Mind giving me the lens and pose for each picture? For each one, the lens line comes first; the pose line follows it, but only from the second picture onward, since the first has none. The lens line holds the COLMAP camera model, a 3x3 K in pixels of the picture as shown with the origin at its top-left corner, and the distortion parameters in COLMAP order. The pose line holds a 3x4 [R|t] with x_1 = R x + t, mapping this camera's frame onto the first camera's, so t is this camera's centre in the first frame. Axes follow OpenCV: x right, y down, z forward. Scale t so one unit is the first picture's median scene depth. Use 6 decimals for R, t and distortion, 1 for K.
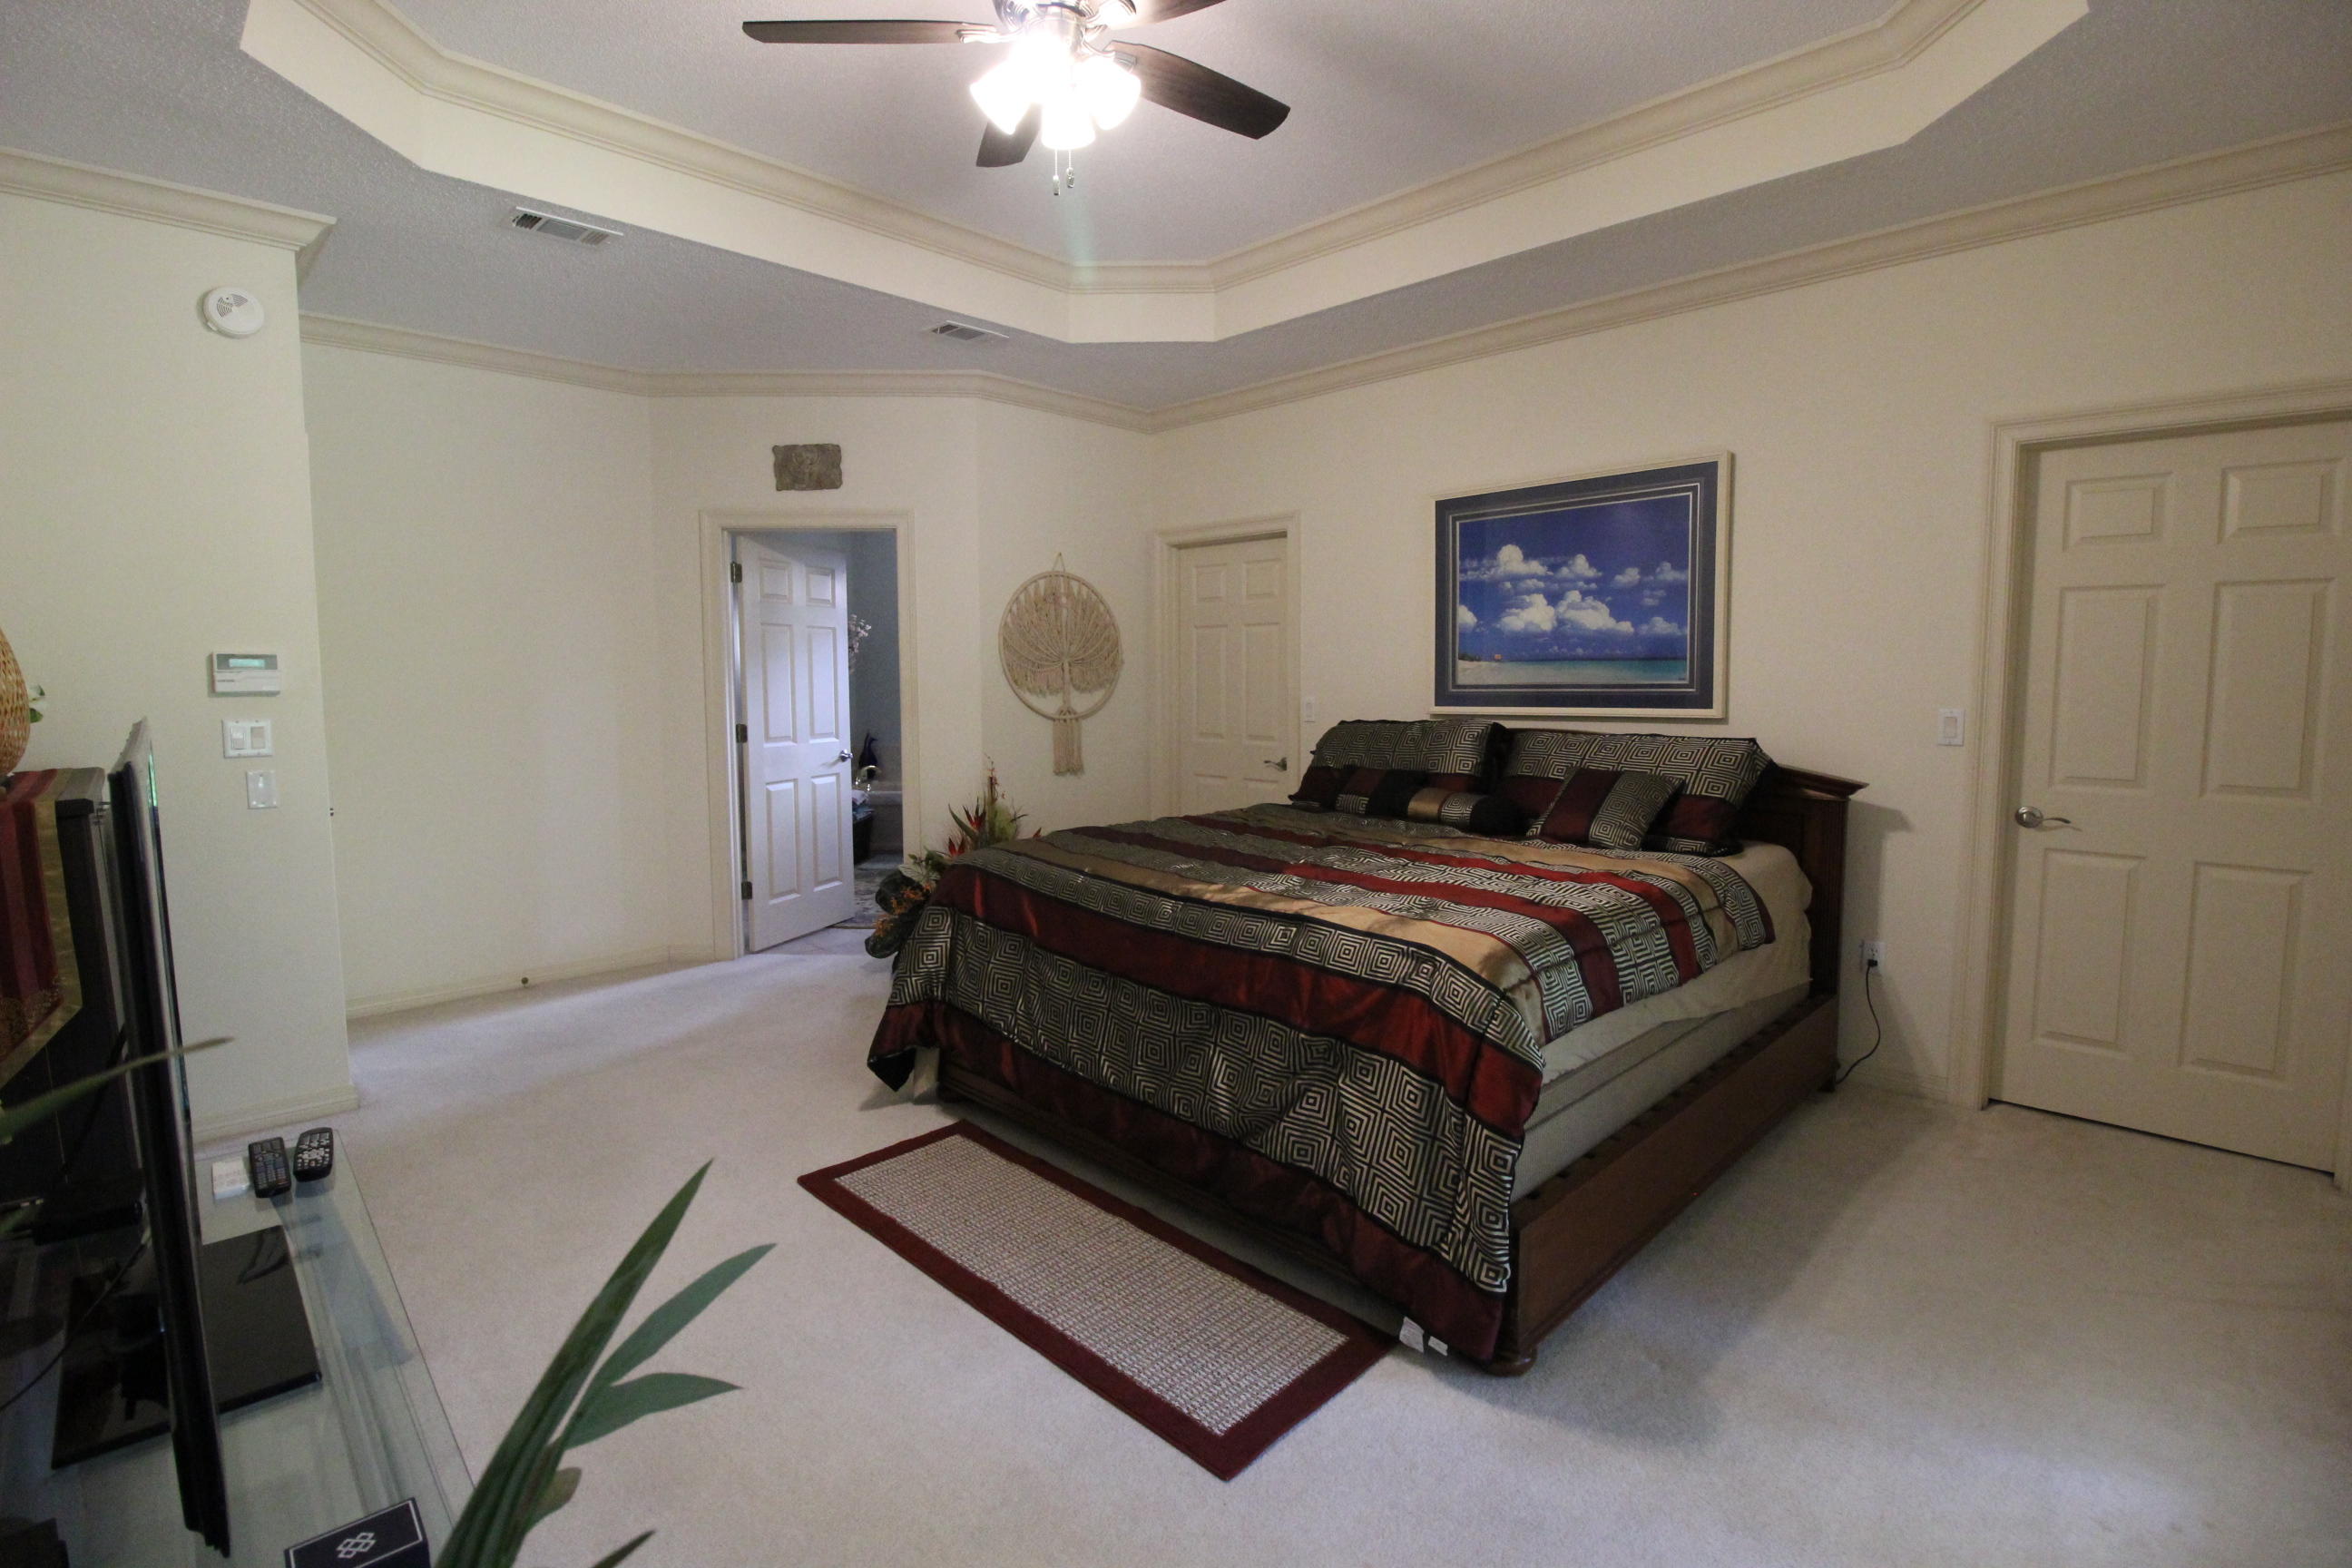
lens RADIAL K [[1092.0, 0, 1181.5], [0, 1092.0, 776.0], [0, 0, 1]] dist [0.000422, -0.000008]
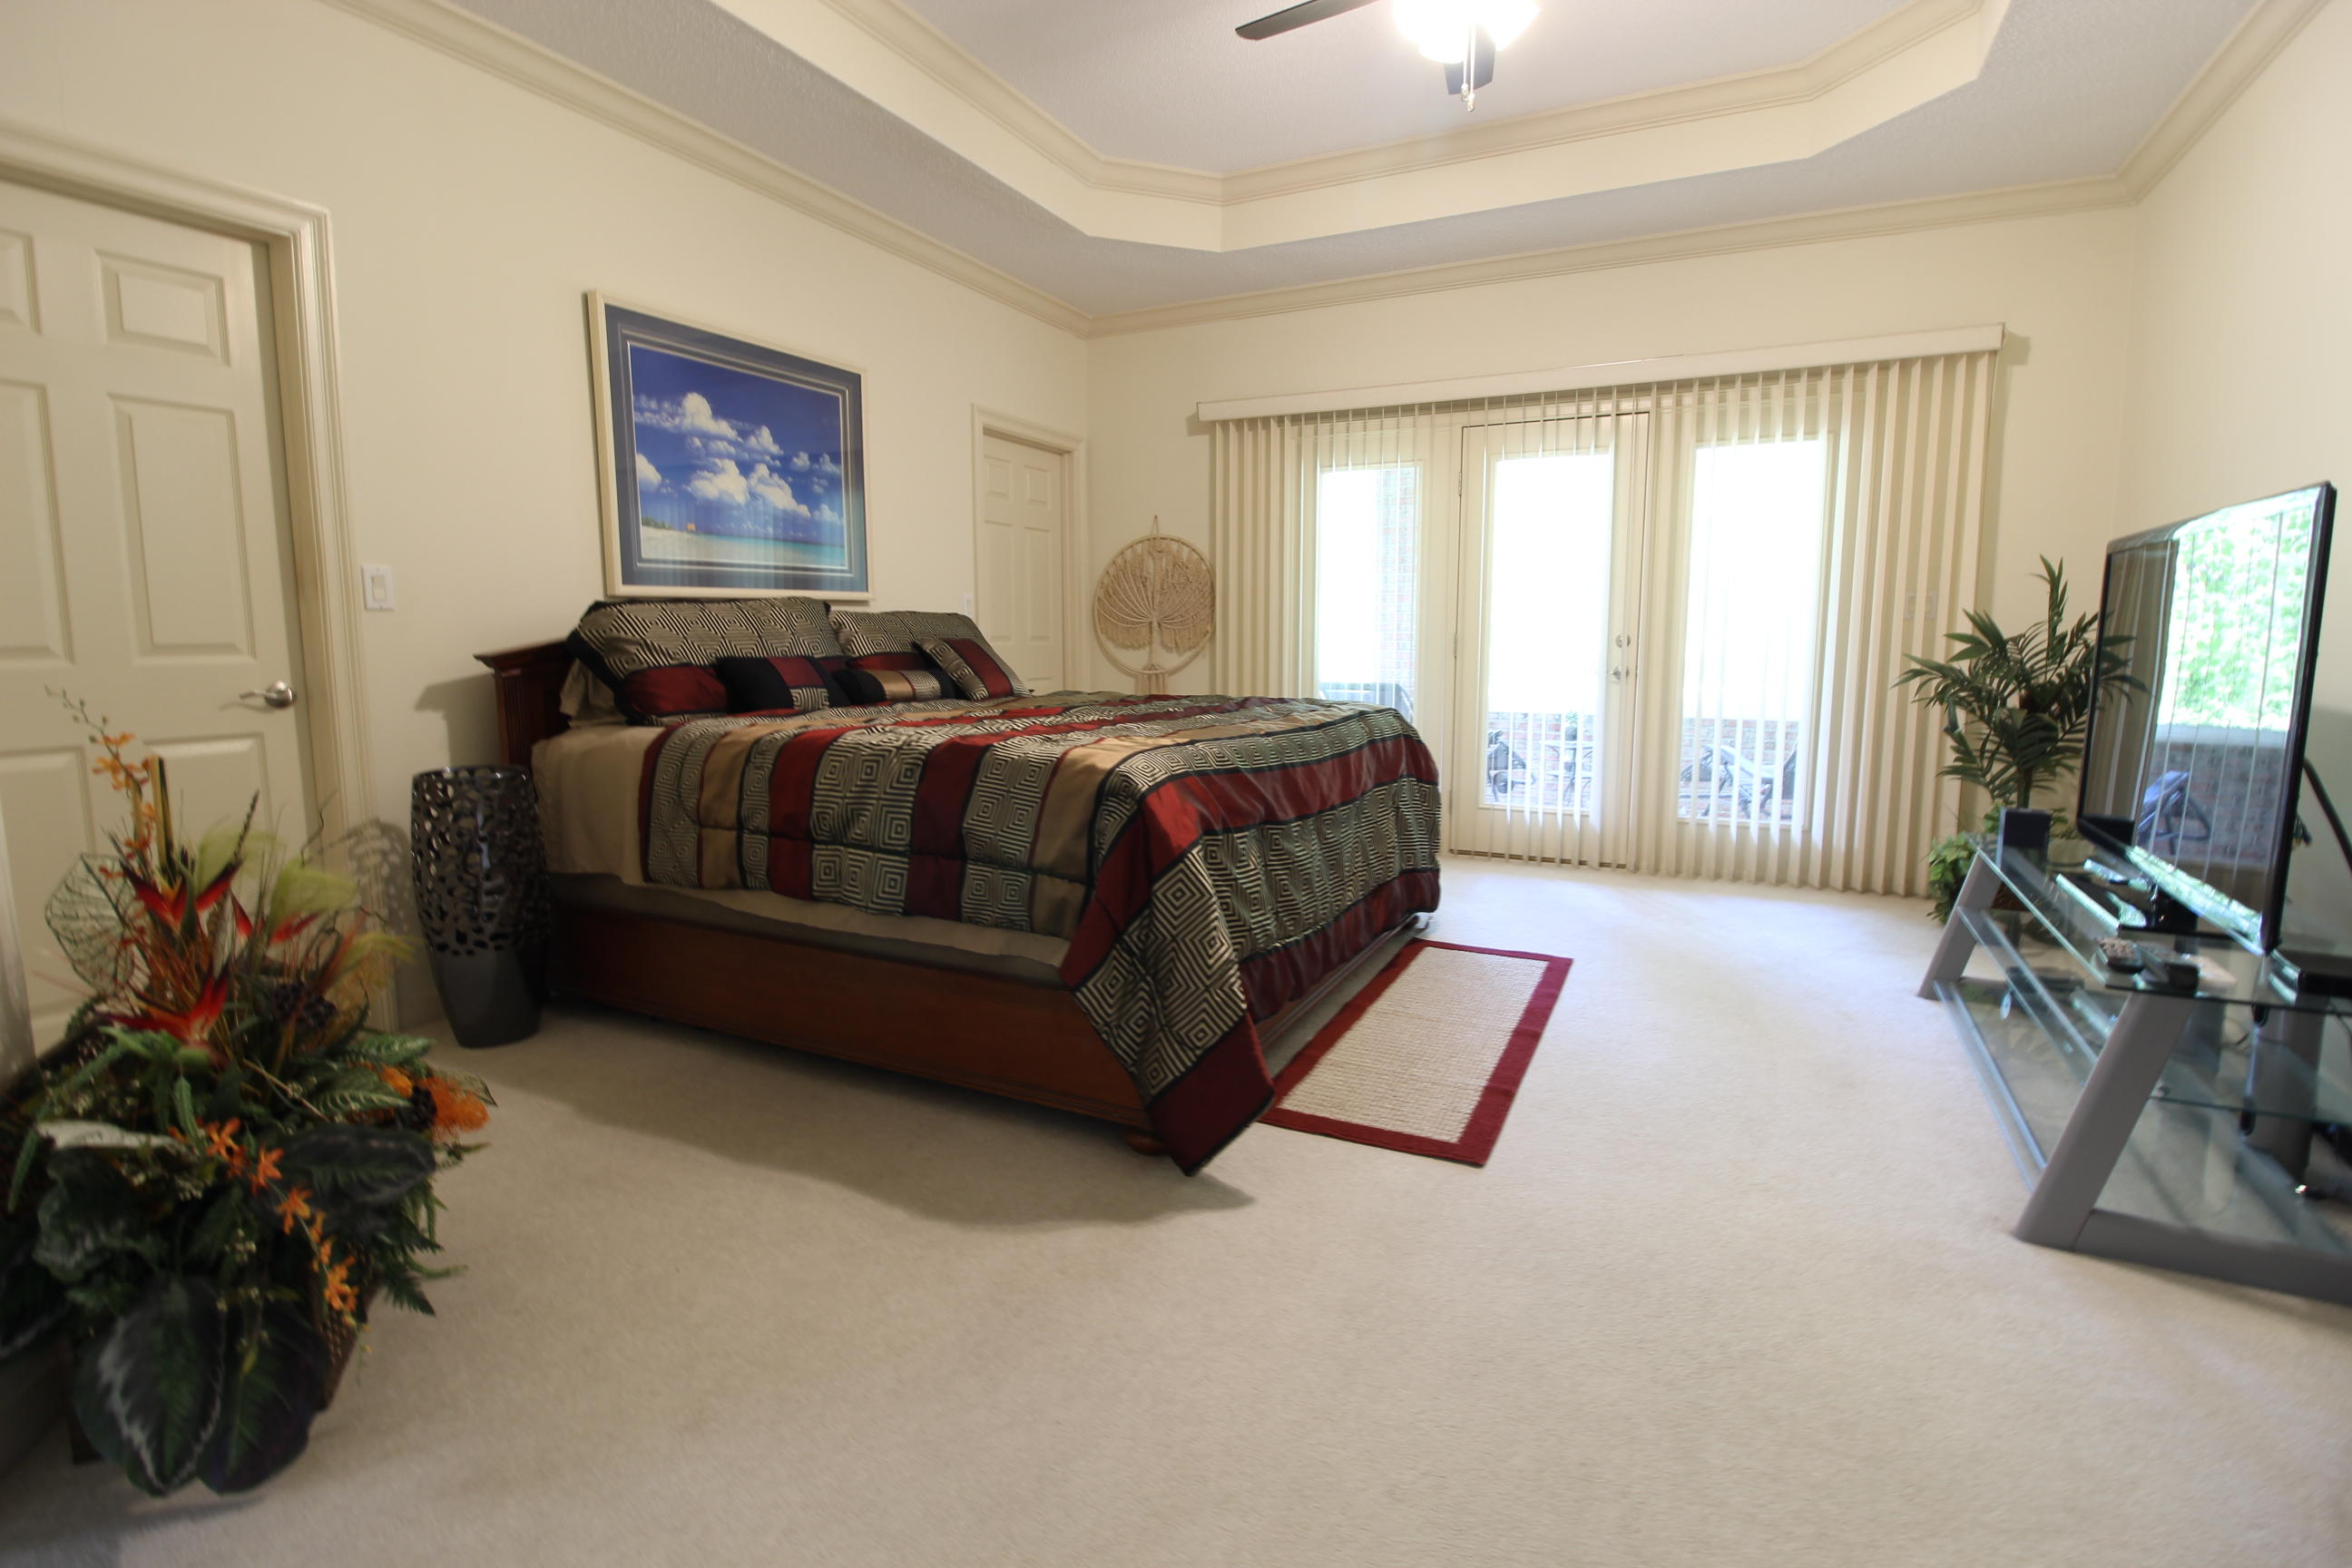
lens RADIAL K [[1092.0, 0, 1183.1], [0, 1092.0, 771.1], [0, 0, 1]] dist [0.000422, -0.000008]
pose [[-0.319787, -0.116573, 0.940291, -0.670934], [0.092742, 0.983786, 0.153506, -0.019419], [-0.942940, 0.136294, -0.303791, 0.969492]]
